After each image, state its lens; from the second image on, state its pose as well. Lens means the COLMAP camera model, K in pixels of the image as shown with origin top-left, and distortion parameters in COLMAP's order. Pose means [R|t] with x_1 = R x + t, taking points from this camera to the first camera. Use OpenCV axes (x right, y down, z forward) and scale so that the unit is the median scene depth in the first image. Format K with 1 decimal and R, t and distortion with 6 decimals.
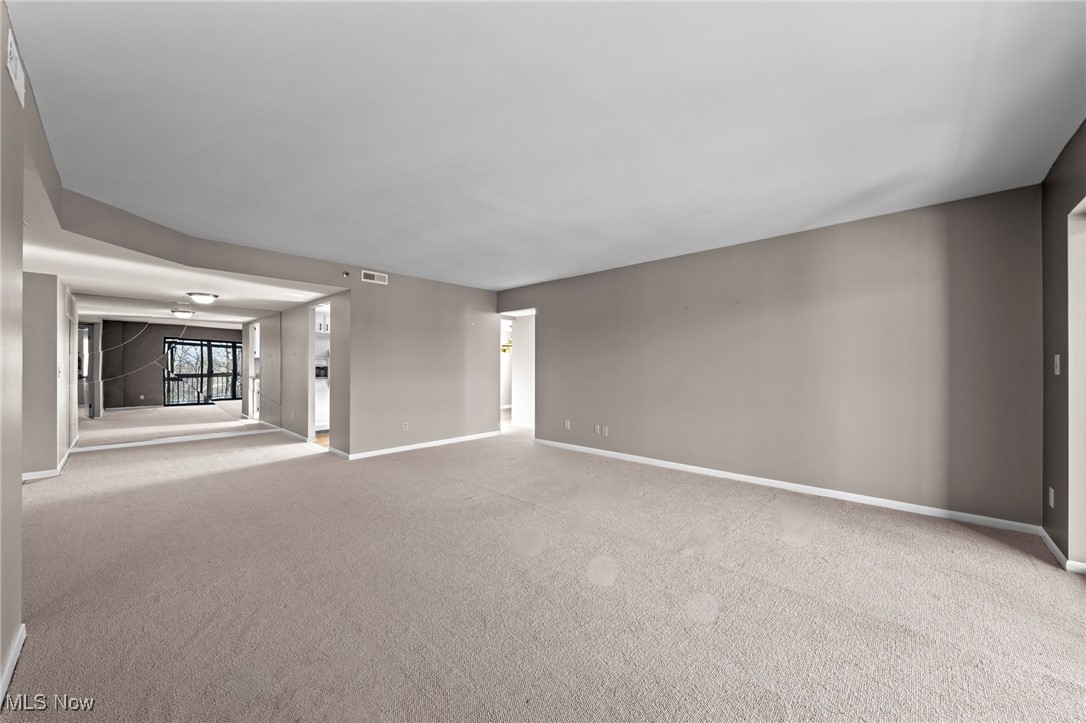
lens RADIAL K [[388.3, 0, 543.9], [0, 388.3, 375.9], [0, 0, 1]] dist [0.002433, 0.000164]
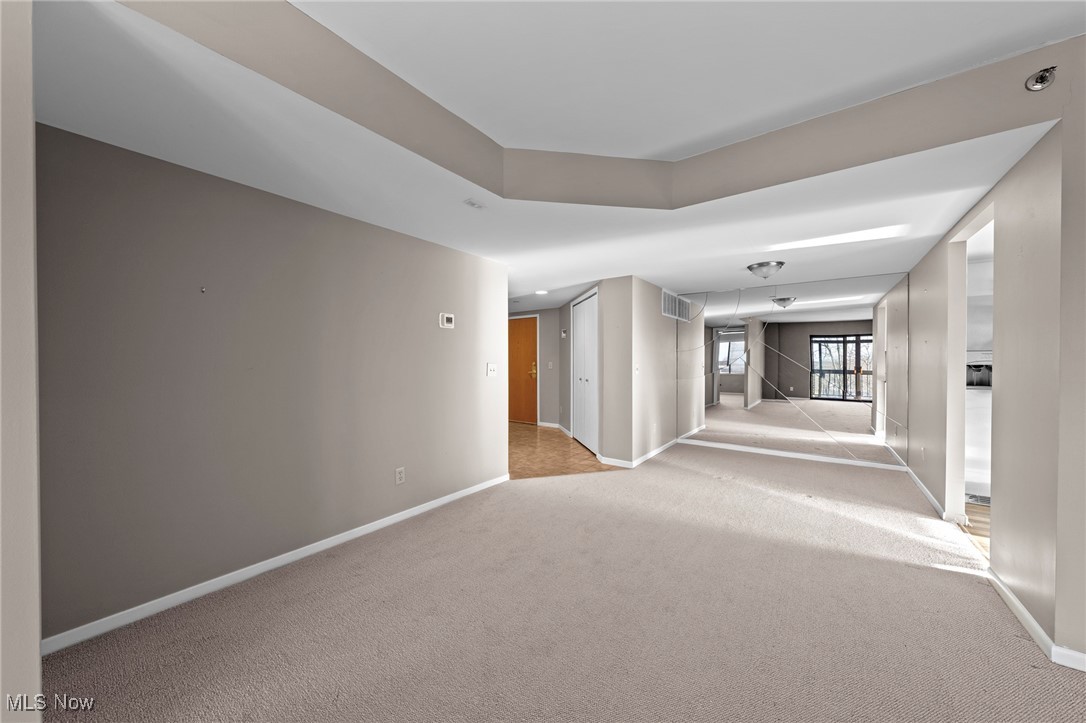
lens RADIAL K [[365.4, 0, 543.9], [0, 365.4, 368.2], [0, 0, 1]] dist [-0.002563, -0.000110]
pose [[0.138643, 0.021482, -0.990109, -0.186450], [-0.033272, 0.999301, 0.017022, -0.010018], [0.989783, 0.030583, 0.139261, 0.379258]]
